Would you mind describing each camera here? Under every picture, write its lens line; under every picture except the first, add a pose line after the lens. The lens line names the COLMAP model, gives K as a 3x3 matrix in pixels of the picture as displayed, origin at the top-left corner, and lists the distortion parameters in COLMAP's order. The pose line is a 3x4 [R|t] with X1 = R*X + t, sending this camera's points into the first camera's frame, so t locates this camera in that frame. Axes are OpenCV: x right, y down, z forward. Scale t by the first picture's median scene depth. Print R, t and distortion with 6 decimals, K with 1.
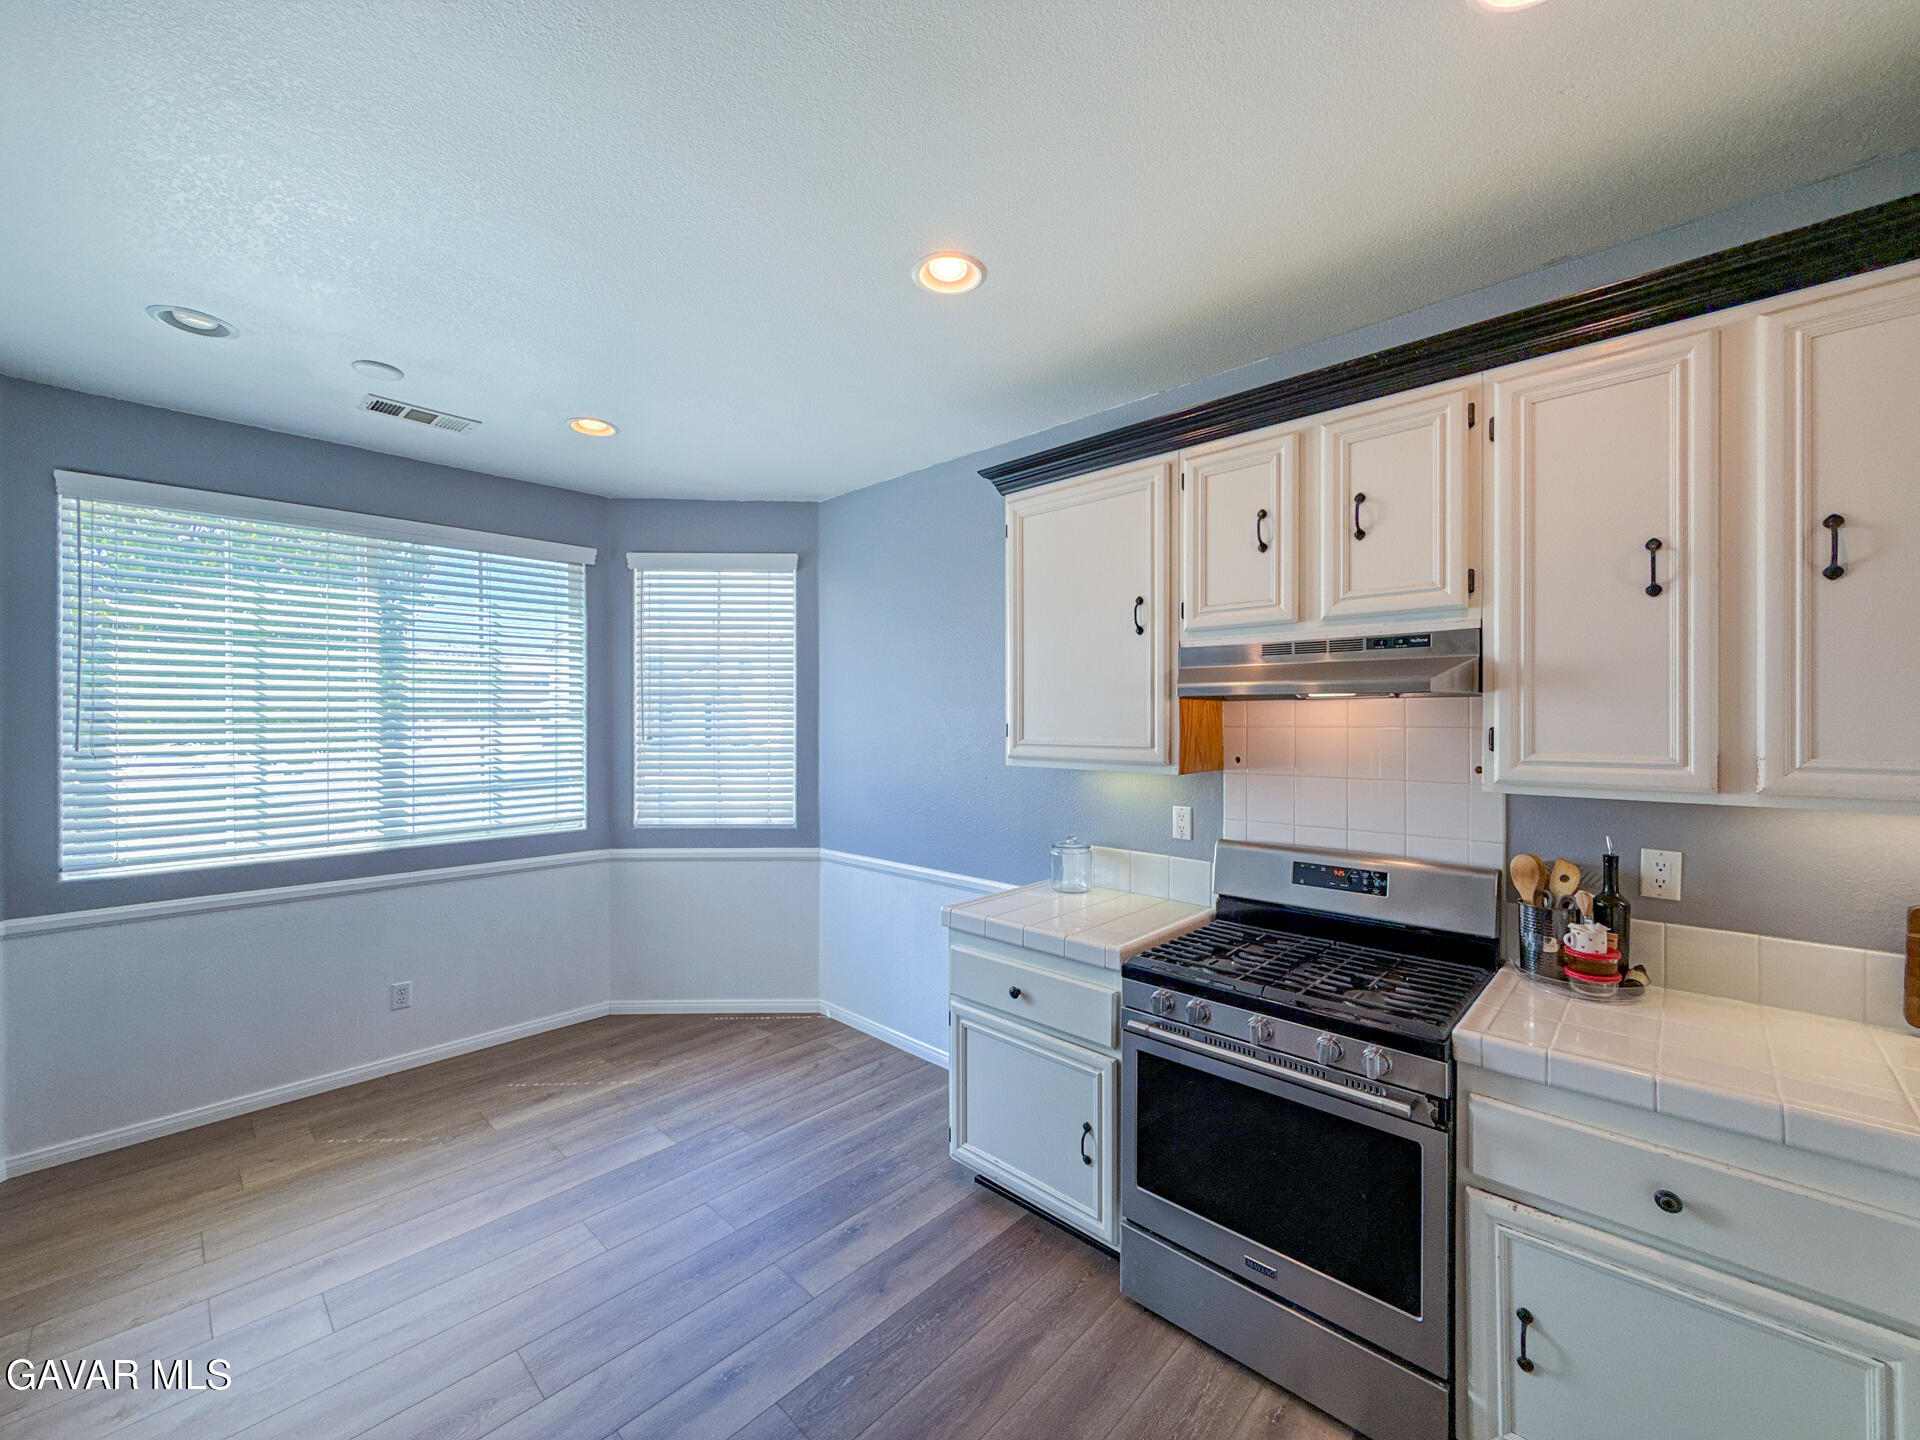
lens RADIAL K [[760.8, 0, 960.0], [0, 760.8, 720.0], [0, 0, 1]] dist [0.000886, -0.000100]
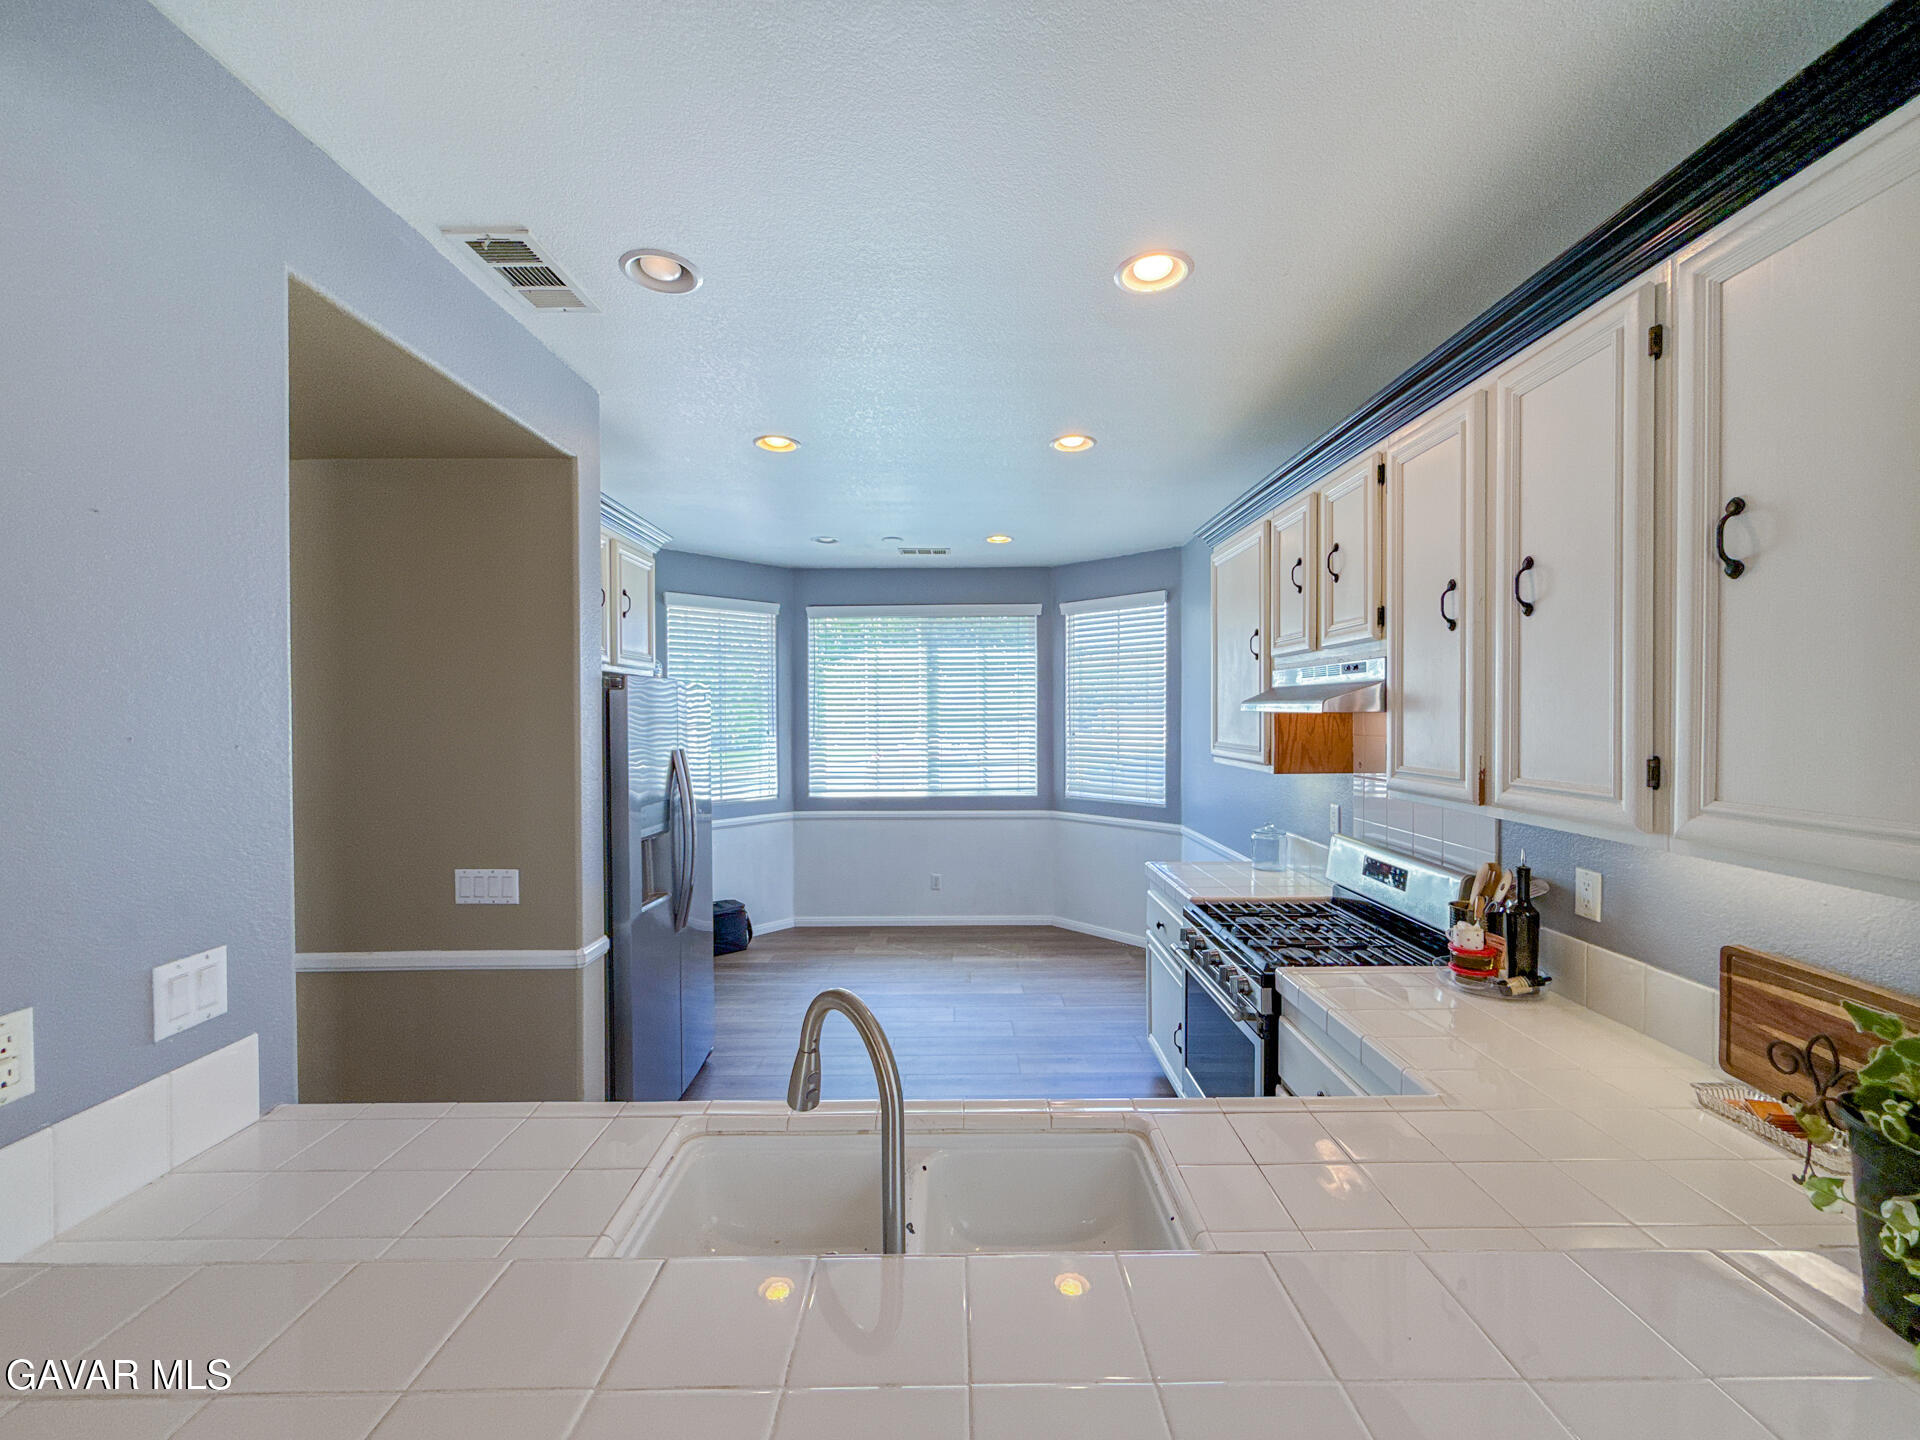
lens RADIAL K [[840.6, 0, 986.7], [0, 840.6, 718.6], [0, 0, 1]] dist [-0.000375, -0.000015]
pose [[0.675437, 0.003880, -0.737407, 0.923535], [0.004762, 0.999942, 0.009623, -0.031128], [0.737402, -0.010012, 0.675380, -0.242684]]
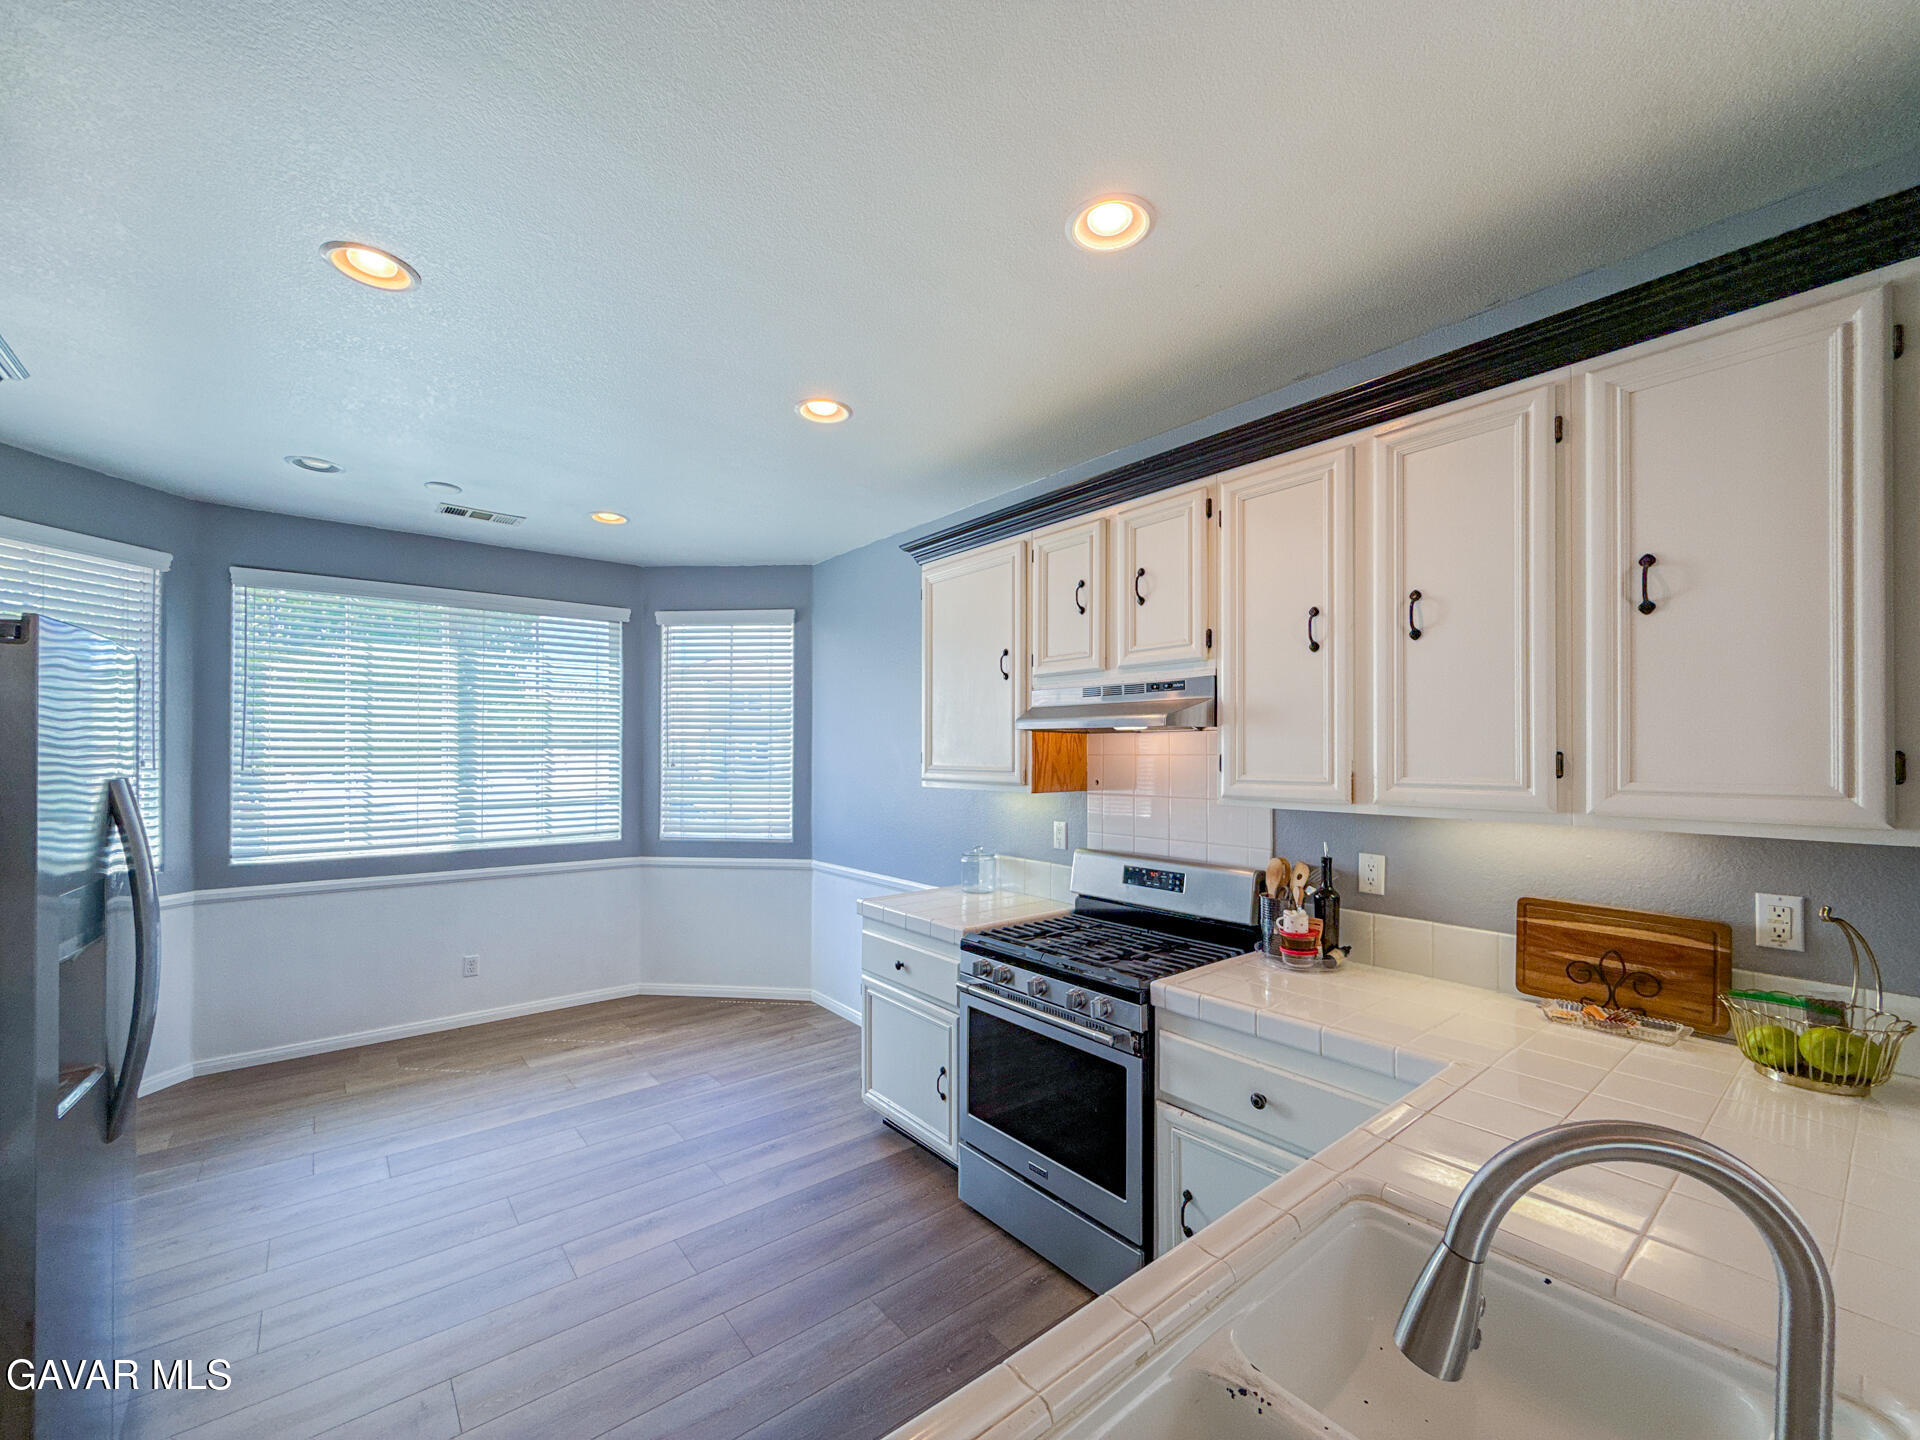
lens RADIAL K [[785.4, 0, 997.7], [0, 785.4, 748.7], [0, 0, 1]] dist [0.002265, 0.000020]
pose [[0.993425, 0.001881, -0.114471, 0.358624], [-0.002853, 0.999961, -0.008323, 0.009731], [0.114451, 0.008595, 0.993392, -0.256735]]
